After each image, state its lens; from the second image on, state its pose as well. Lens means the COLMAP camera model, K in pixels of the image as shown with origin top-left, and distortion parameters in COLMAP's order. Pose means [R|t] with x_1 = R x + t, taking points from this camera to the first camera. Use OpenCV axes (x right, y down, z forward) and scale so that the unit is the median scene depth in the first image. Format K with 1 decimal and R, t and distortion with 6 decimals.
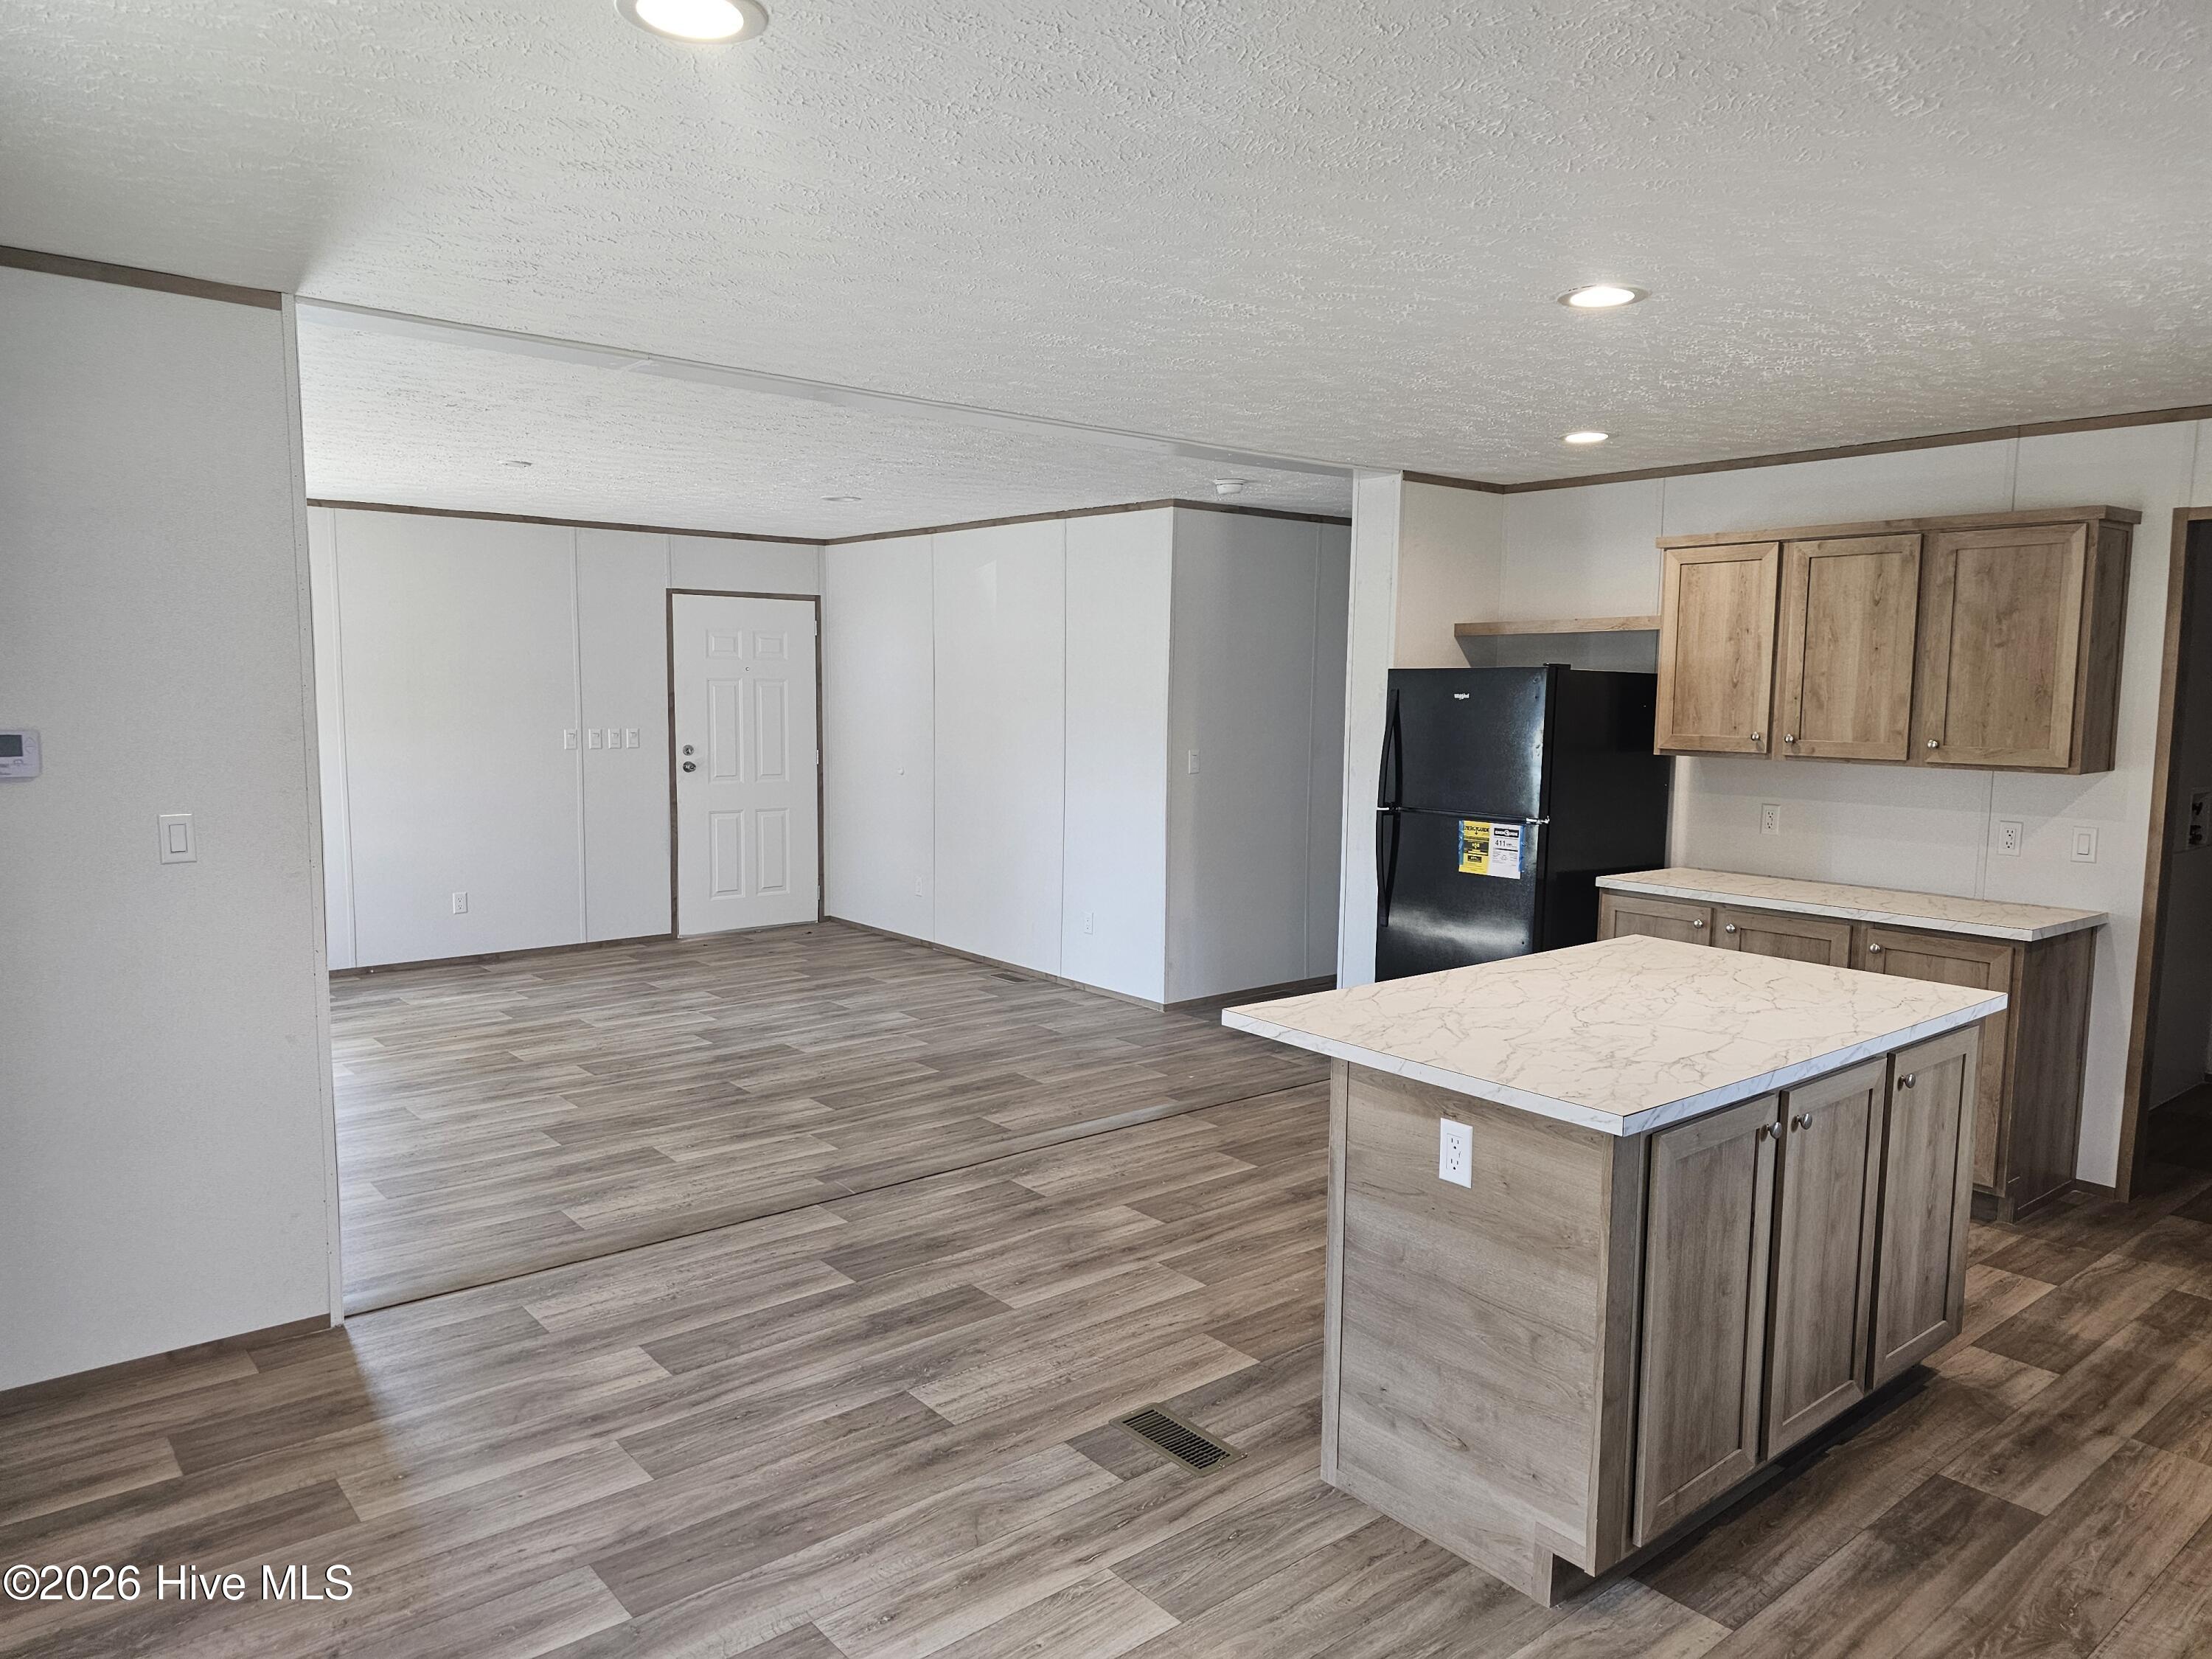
lens RADIAL K [[1475.6, 0, 1155.6], [0, 1475.6, 861.1], [0, 0, 1]] dist [0.041864, -0.033655]
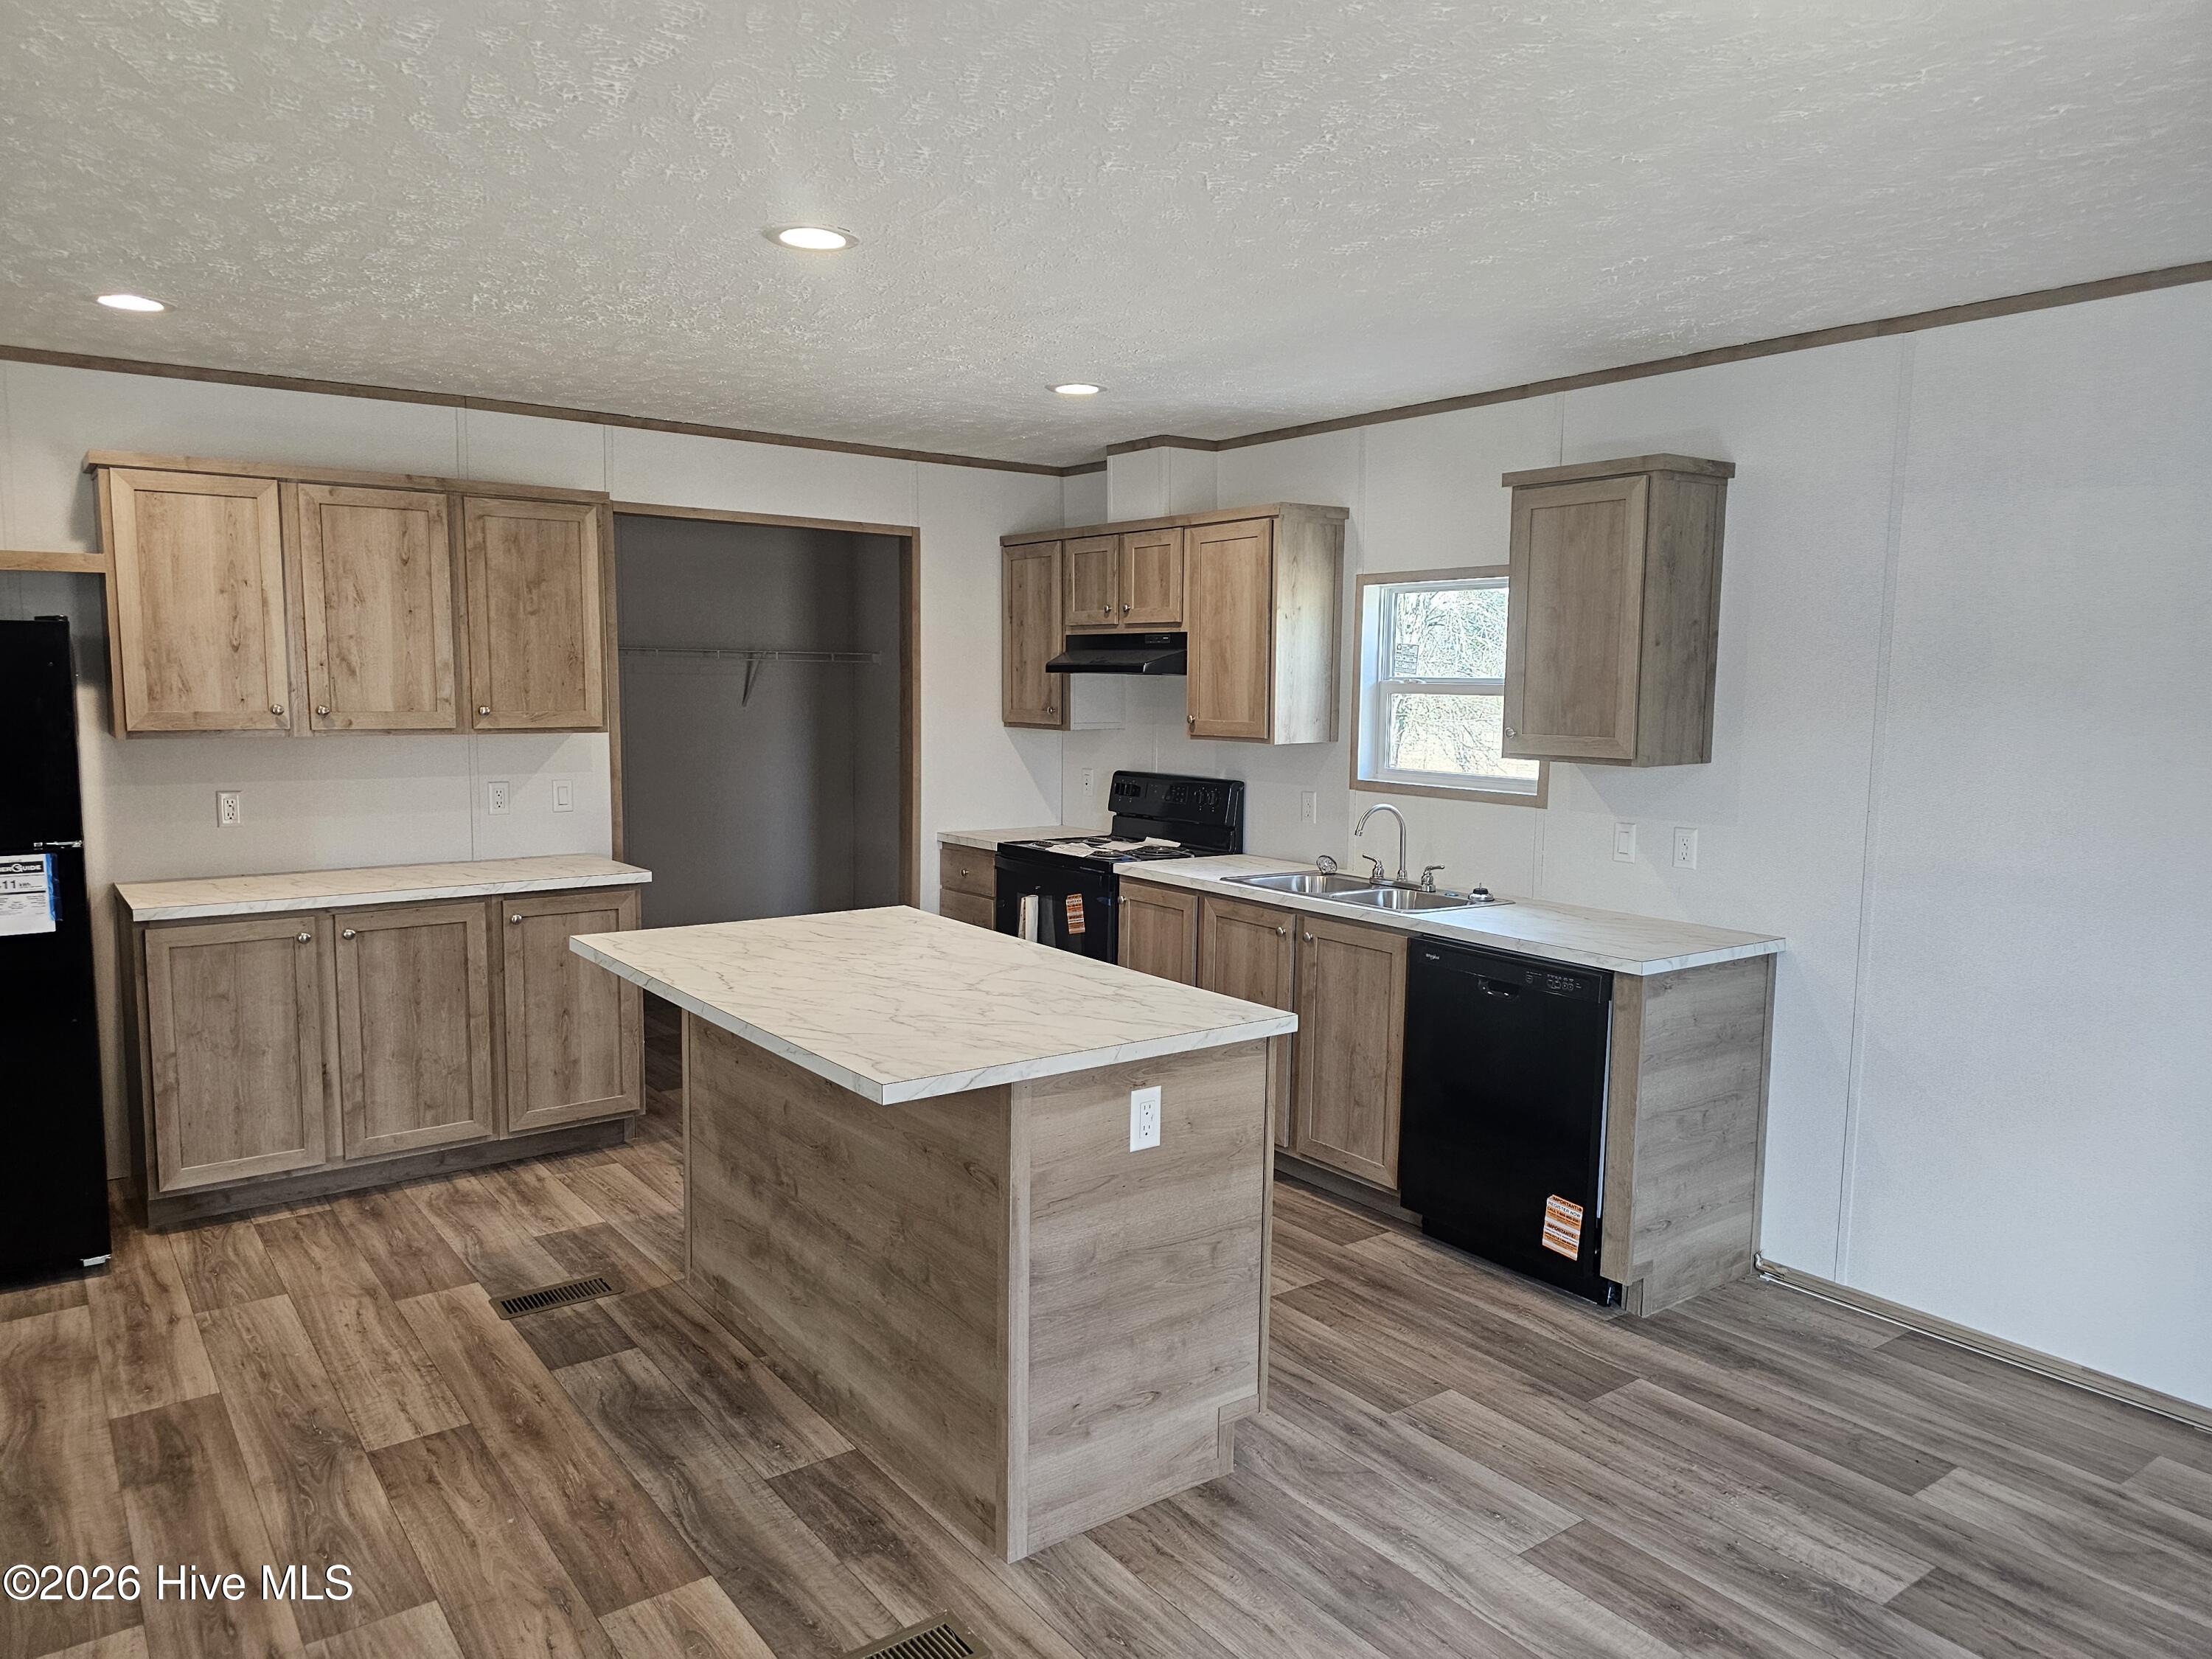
lens RADIAL K [[1475.6, 0, 1101.4], [0, 1475.6, 828.6], [0, 0, 1]] dist [0.041864, -0.033655]
pose [[0.074996, -0.119289, 0.990023, -0.454659], [0.107430, 0.988007, 0.110908, -0.068392], [-0.991380, 0.098041, 0.086912, 0.530285]]
